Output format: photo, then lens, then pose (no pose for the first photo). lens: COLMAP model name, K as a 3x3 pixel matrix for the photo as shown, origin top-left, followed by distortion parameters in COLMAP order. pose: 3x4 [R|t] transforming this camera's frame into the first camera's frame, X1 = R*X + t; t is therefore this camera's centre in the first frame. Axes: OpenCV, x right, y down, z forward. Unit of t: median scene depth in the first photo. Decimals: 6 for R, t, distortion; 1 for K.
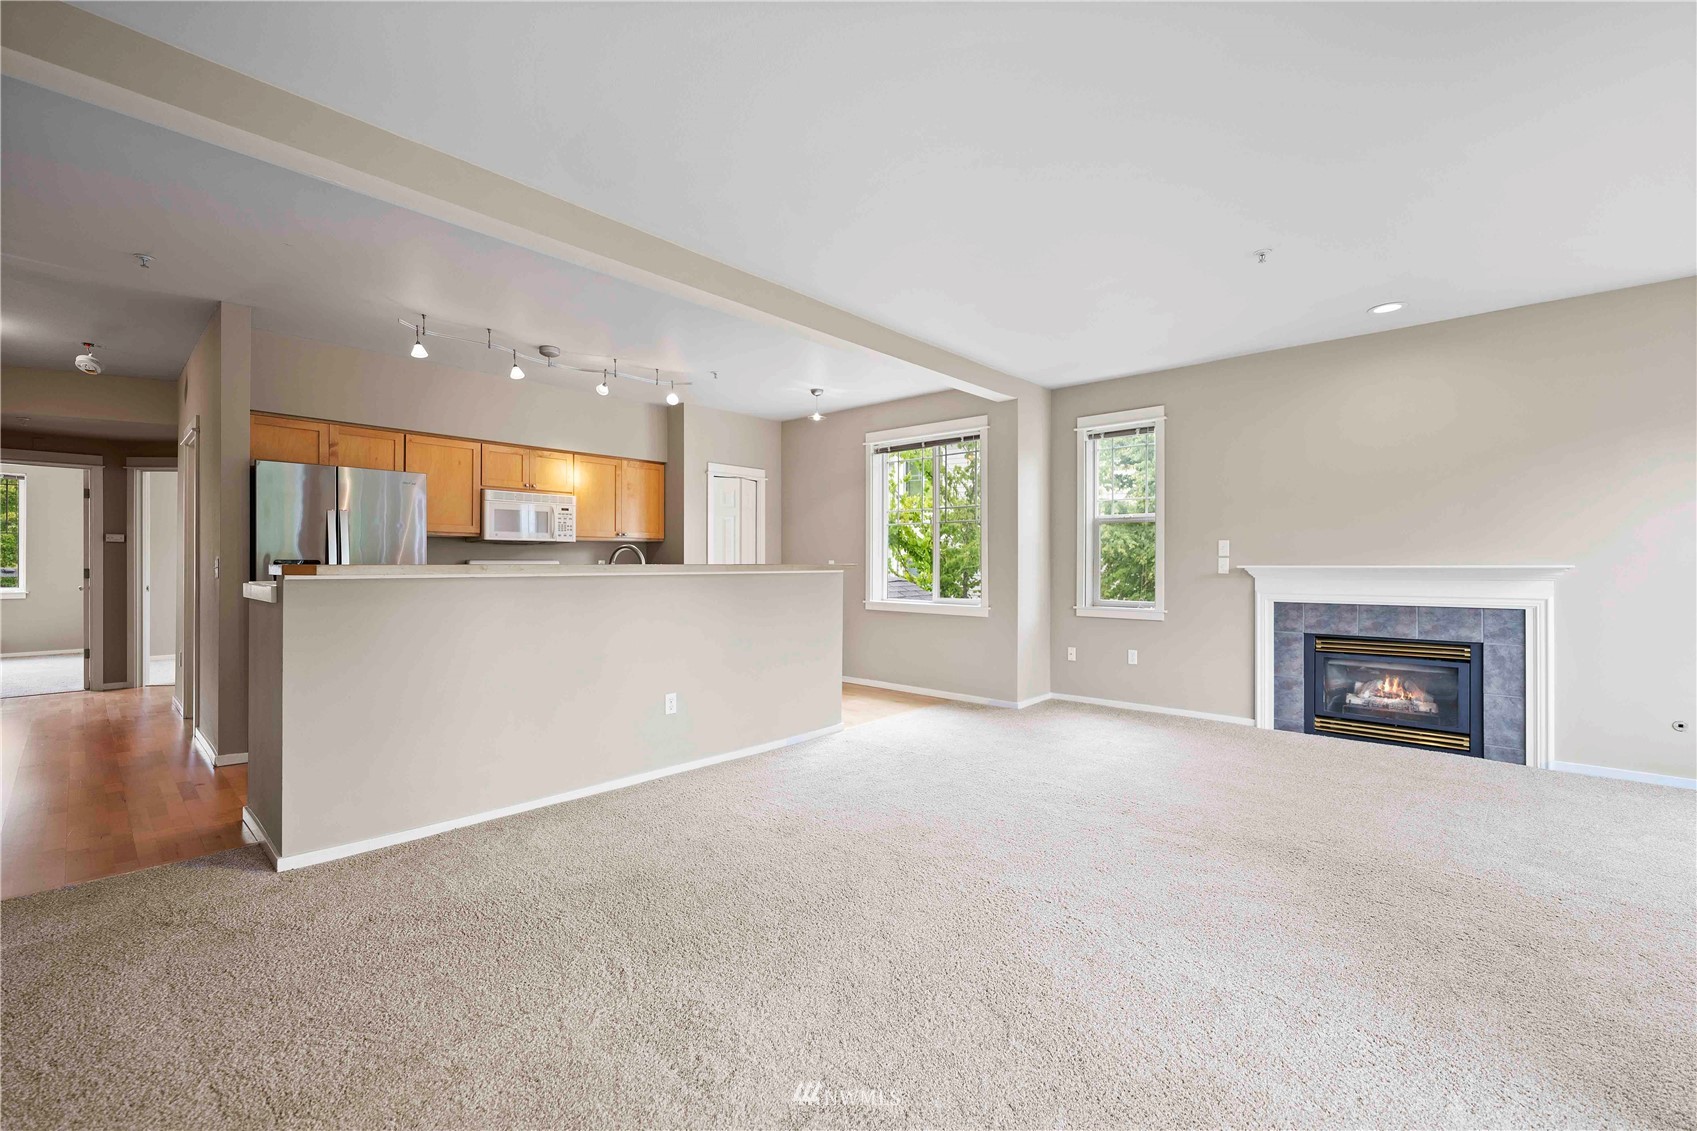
lens RADIAL K [[703.8, 0, 851.9], [0, 703.8, 559.7], [0, 0, 1]] dist [0.004751, 0.000144]
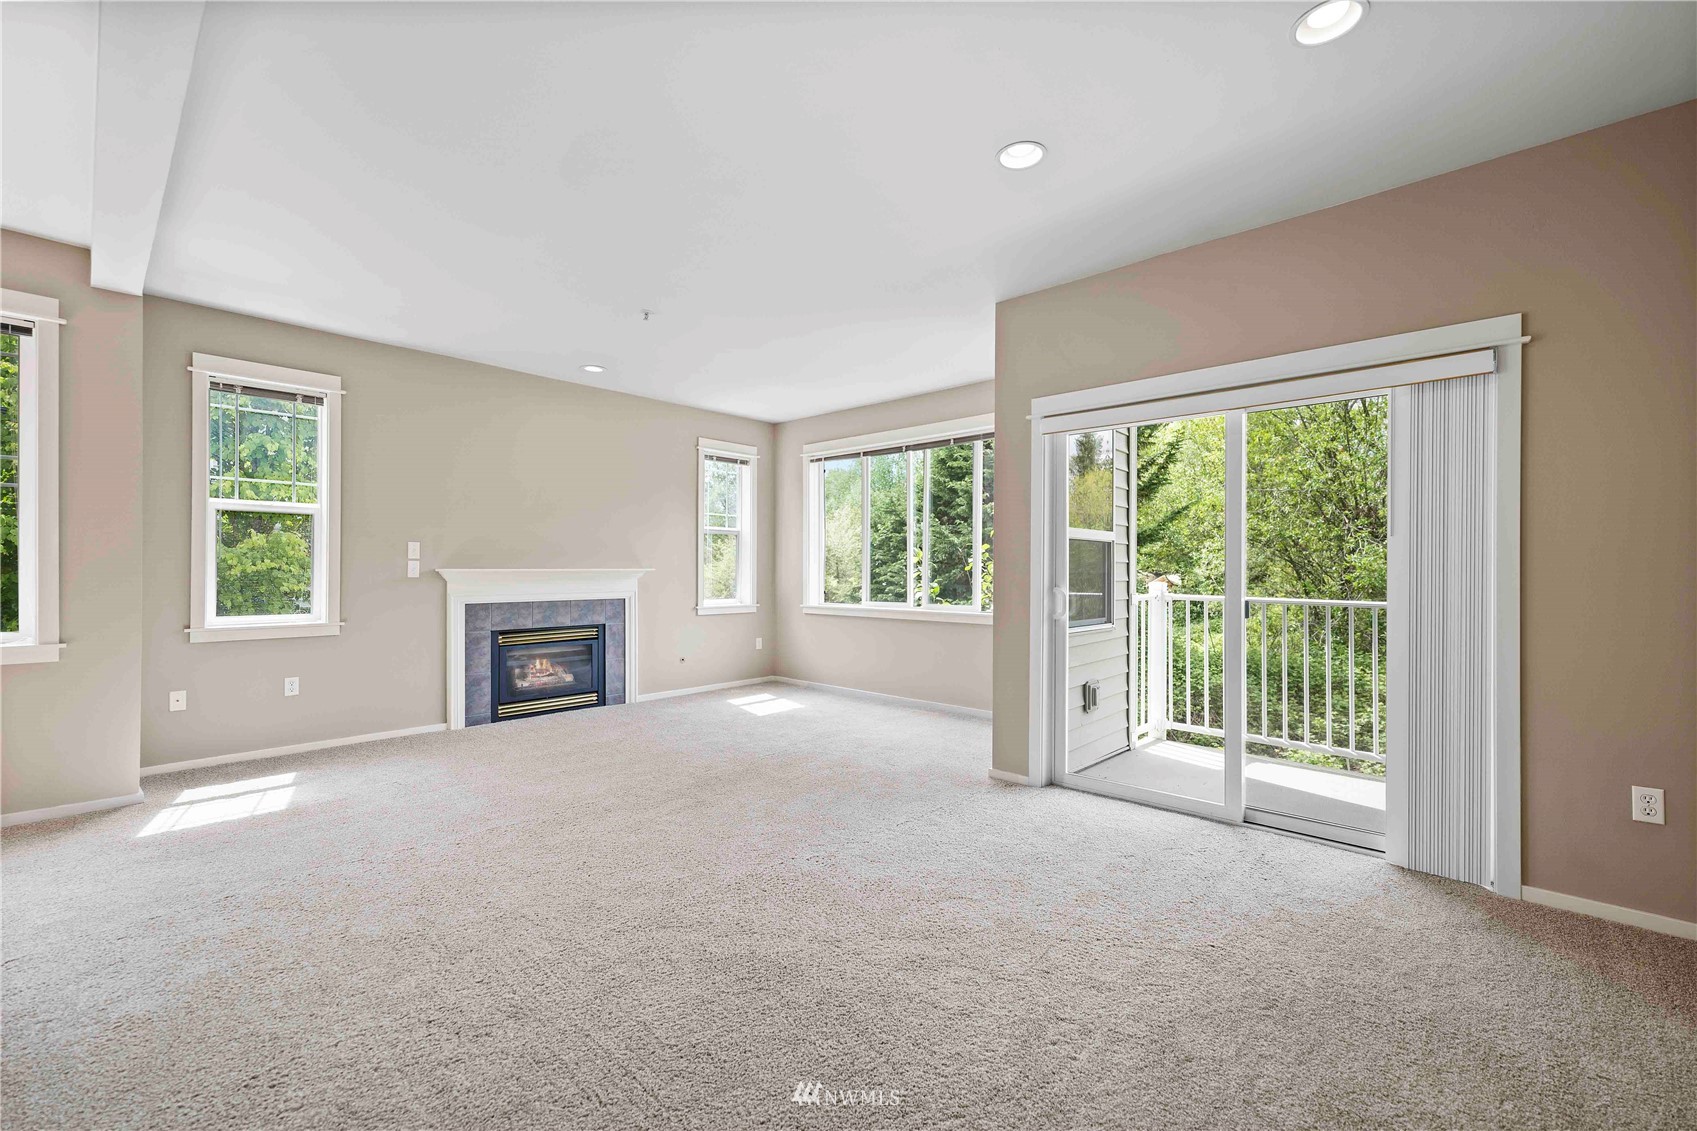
lens RADIAL K [[703.8, 0, 837.9], [0, 703.8, 564.9], [0, 0, 1]] dist [0.004751, 0.000144]
pose [[0.010018, 0.003614, 0.999943, -0.404032], [-0.010554, 0.999938, -0.003508, 0.000448], [-0.999894, -0.010519, 0.010056, 0.417639]]
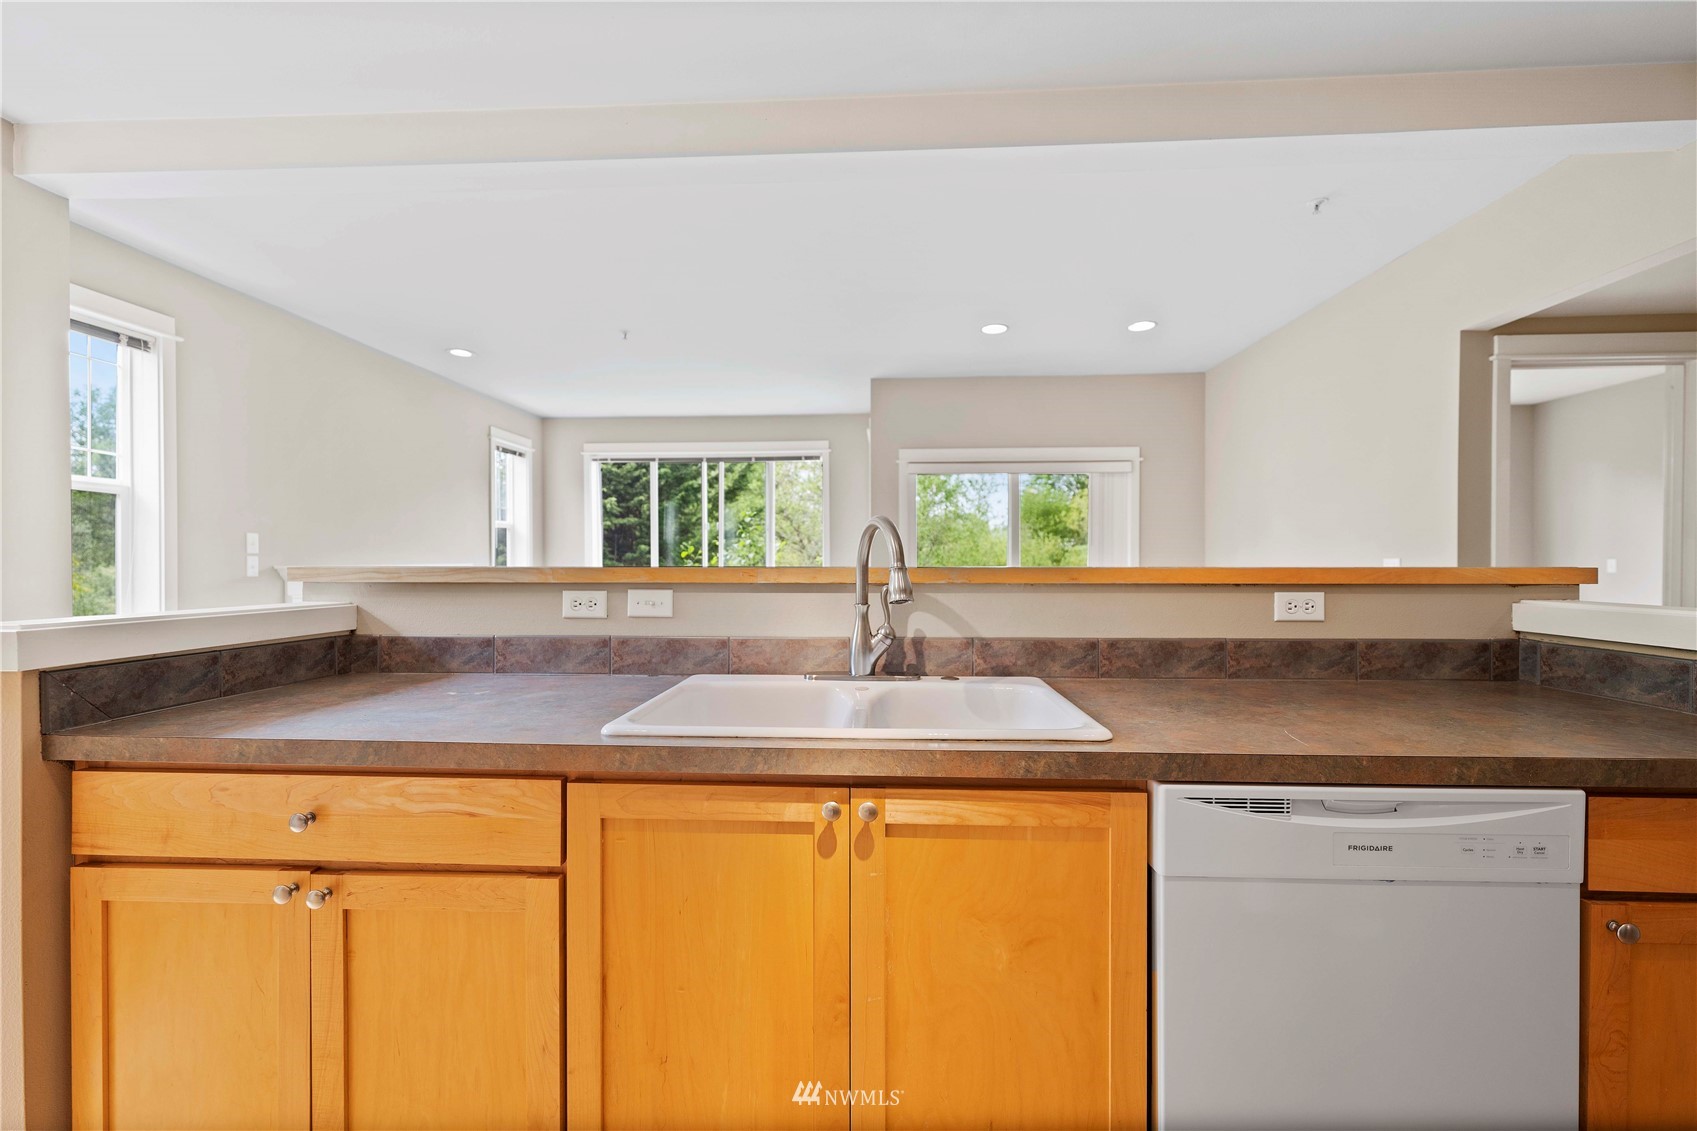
lens RADIAL K [[703.8, 0, 853.4], [0, 703.8, 554.2], [0, 0, 1]] dist [0.004751, 0.000144]
pose [[-0.635698, 0.008310, 0.771893, -0.469055], [-0.004761, 0.999881, -0.014685, 0.003322], [-0.771923, -0.013010, -0.635583, 0.970839]]
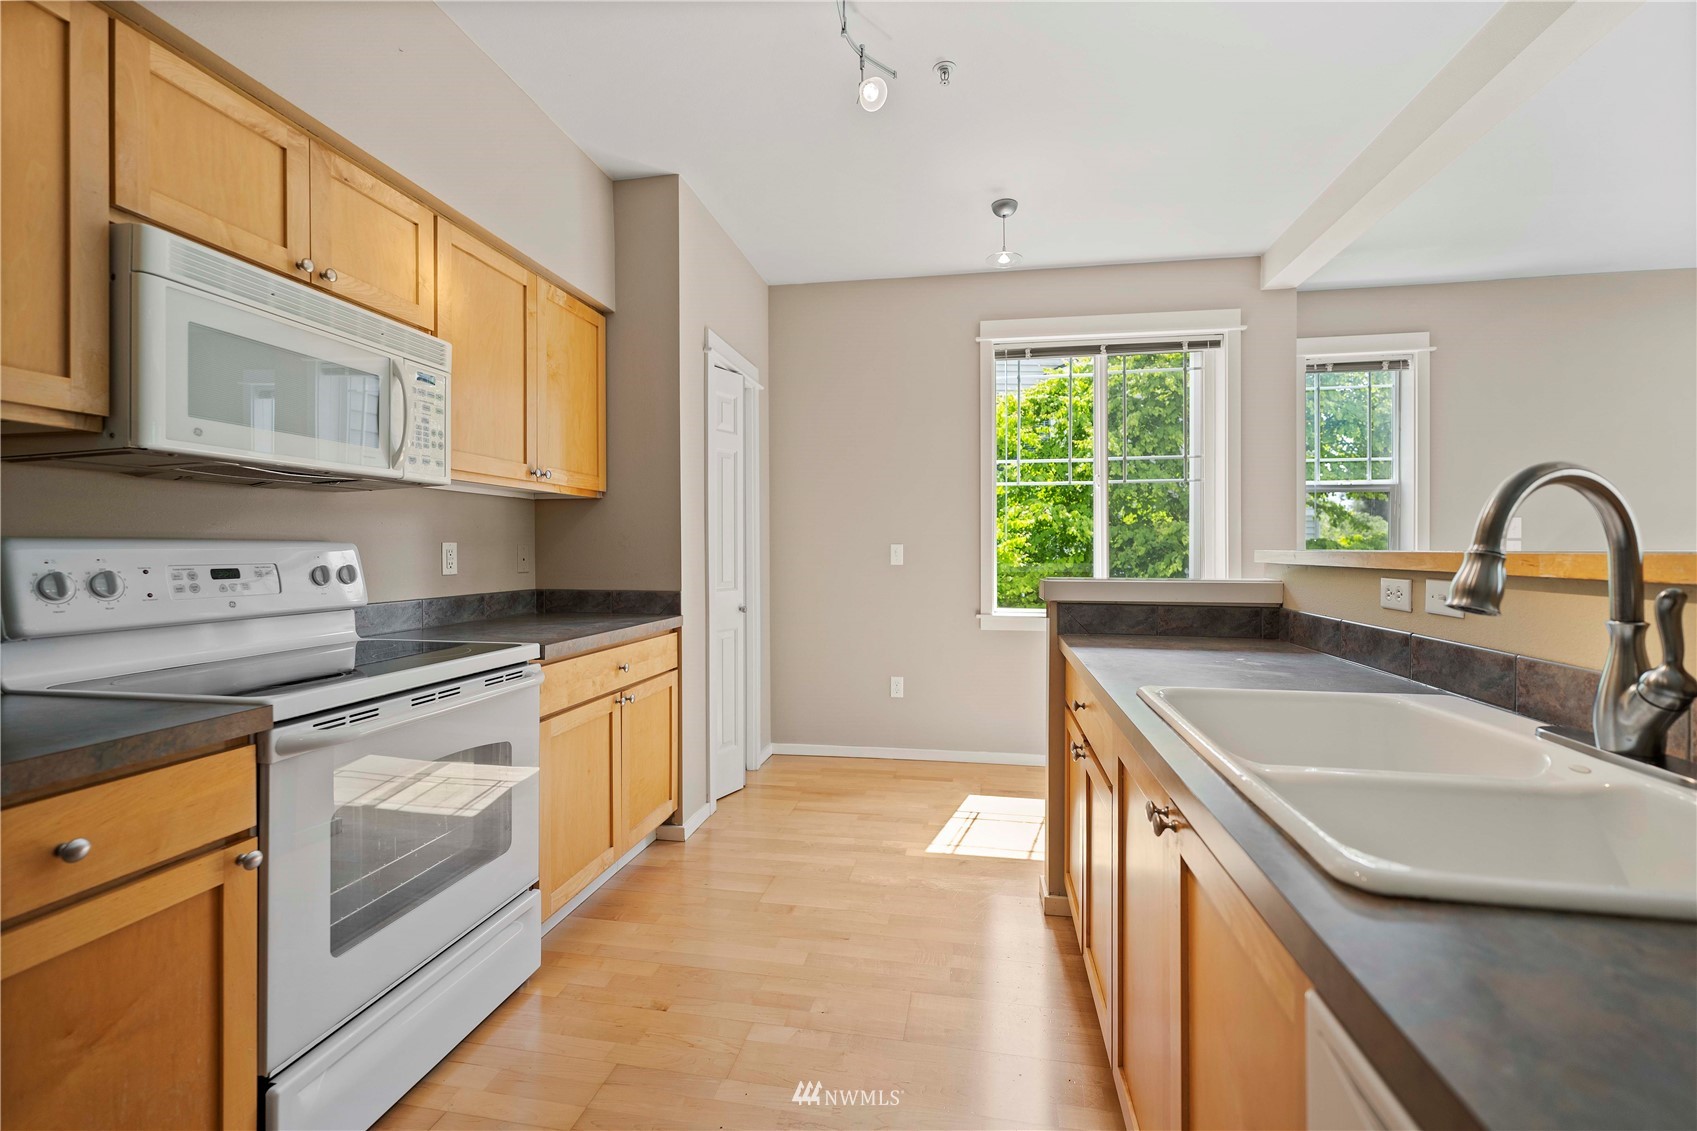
lens RADIAL K [[703.8, 0, 849.7], [0, 703.8, 557.3], [0, 0, 1]] dist [0.004751, 0.000144]
pose [[0.849737, -0.007092, 0.527159, -0.473070], [-0.001449, 0.999874, 0.015786, 0.003636], [-0.527205, -0.014178, 0.849620, 0.723477]]
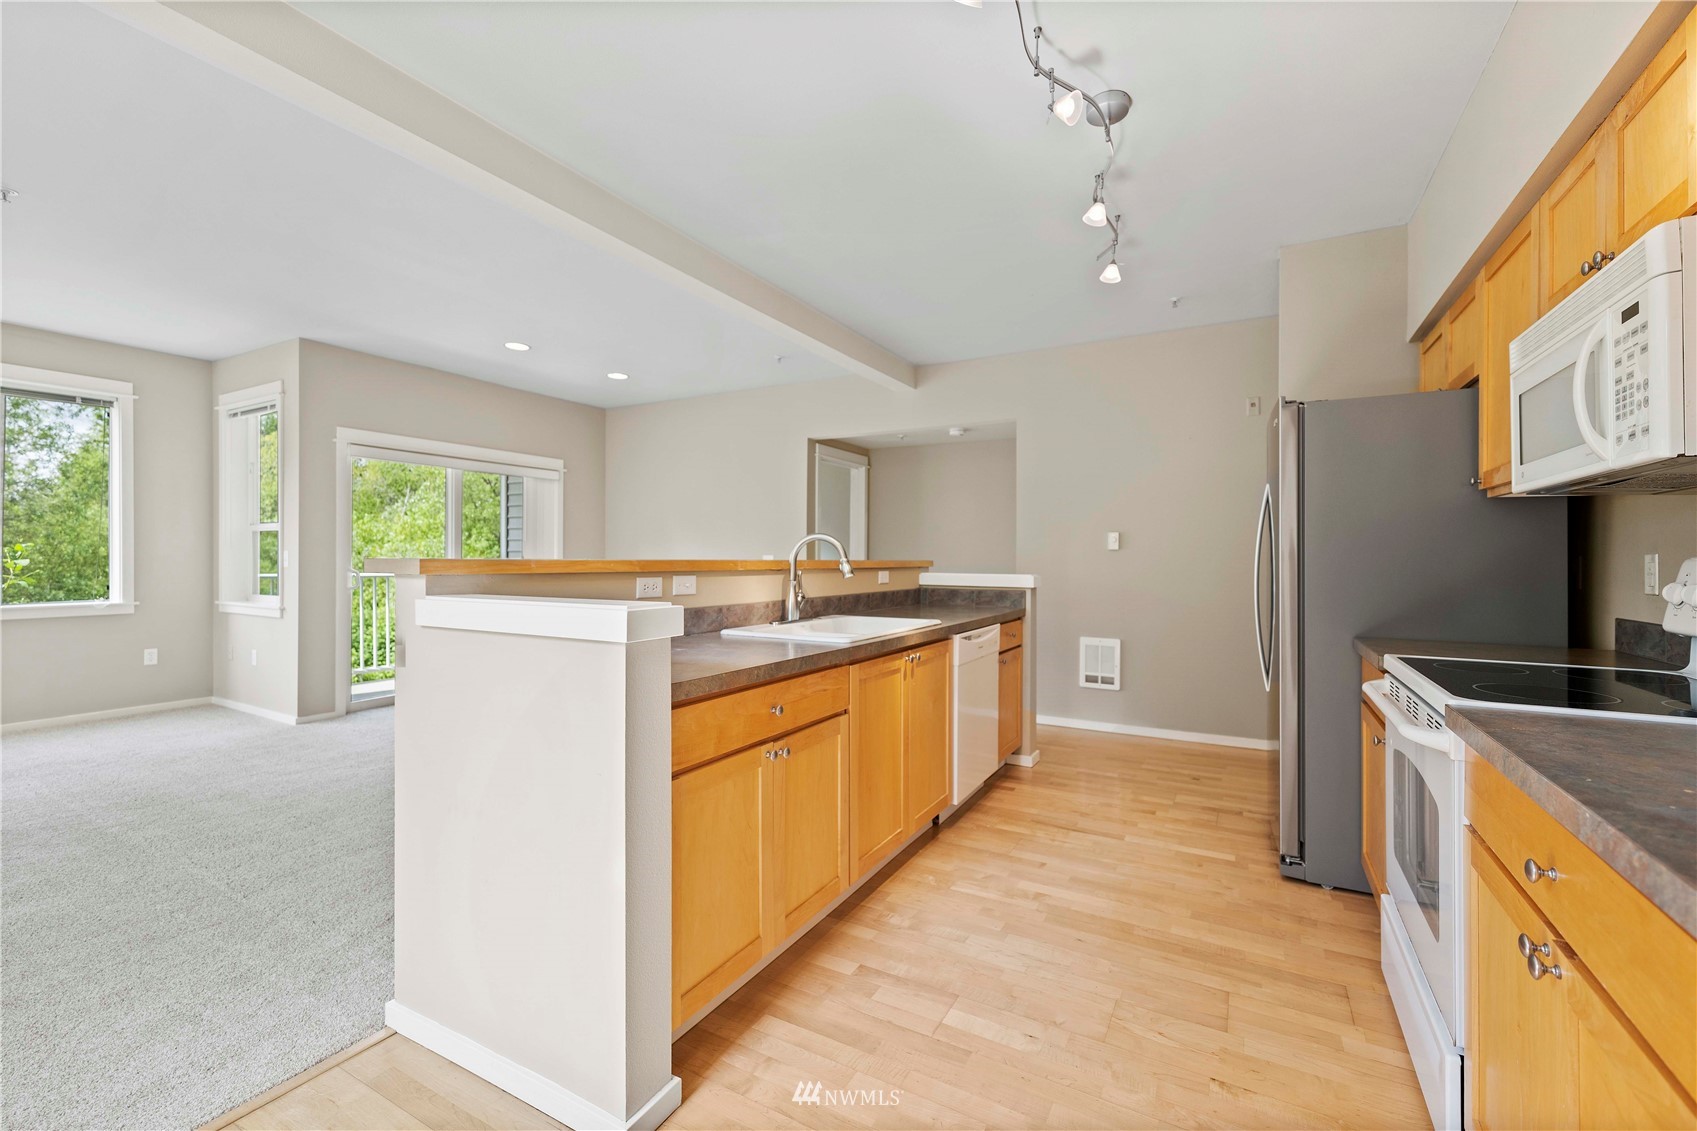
lens RADIAL K [[703.8, 0, 846.7], [0, 703.8, 561.3], [0, 0, 1]] dist [0.004751, 0.000144]
pose [[-0.975606, -0.007490, -0.219401, -0.147431], [-0.007379, 0.999972, -0.001327, 0.005871], [0.219405, 0.000324, -0.975634, 1.327906]]
